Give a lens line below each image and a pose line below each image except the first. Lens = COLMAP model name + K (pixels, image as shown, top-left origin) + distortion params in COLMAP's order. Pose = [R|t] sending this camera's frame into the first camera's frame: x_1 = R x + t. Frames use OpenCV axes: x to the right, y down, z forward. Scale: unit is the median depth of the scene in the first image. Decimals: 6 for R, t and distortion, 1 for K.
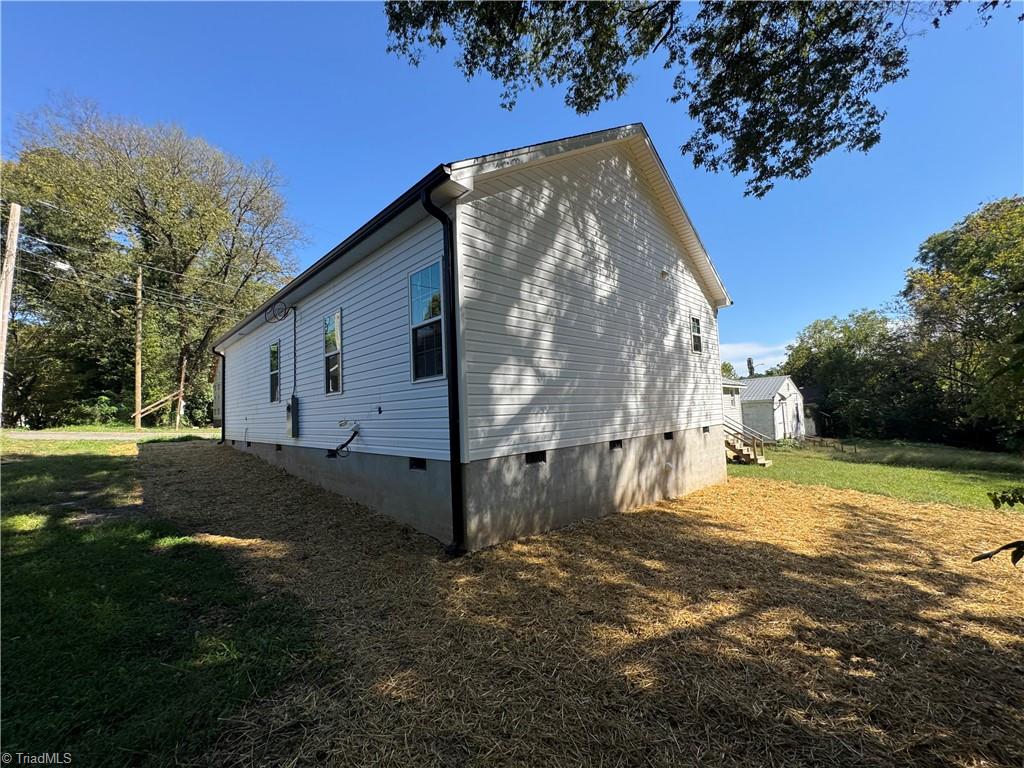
lens RADIAL K [[412.7, 0, 513.9], [0, 412.7, 381.0], [0, 0, 1]] dist [0.002856, -0.000029]
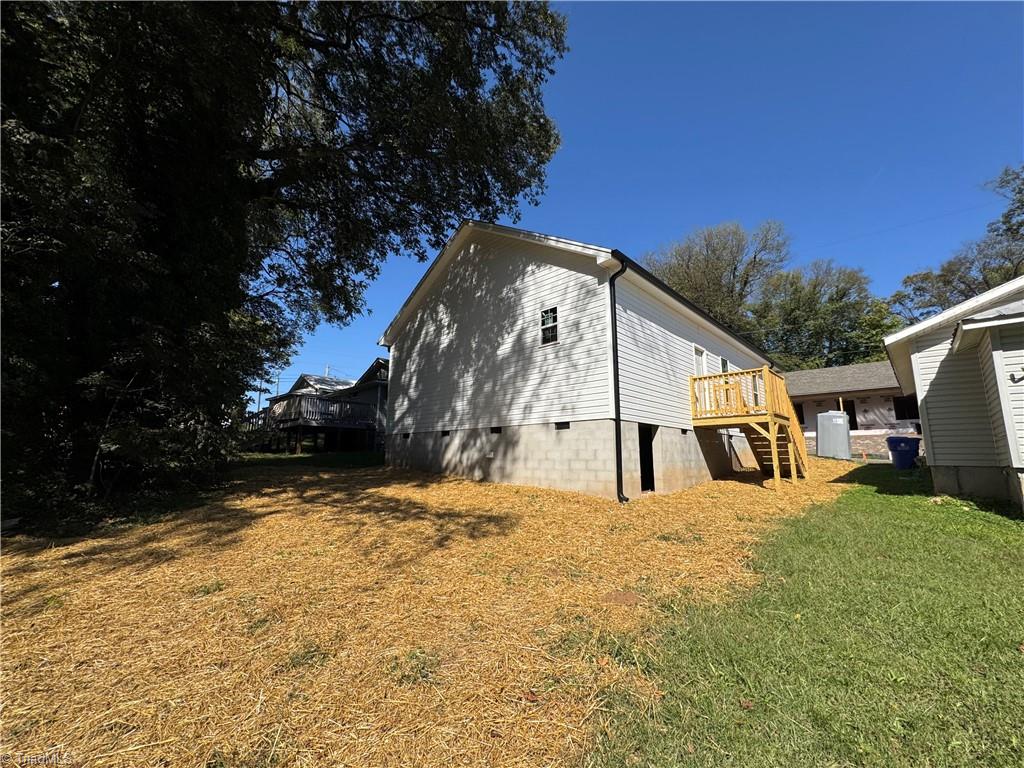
lens RADIAL K [[412.7, 0, 511.5], [0, 412.7, 384.2], [0, 0, 1]] dist [0.002856, -0.000029]
pose [[0.019209, -0.140578, -0.989883, 1.901097], [0.065514, 0.988115, -0.139056, 0.206842], [0.997667, -0.062180, 0.028190, 1.216210]]
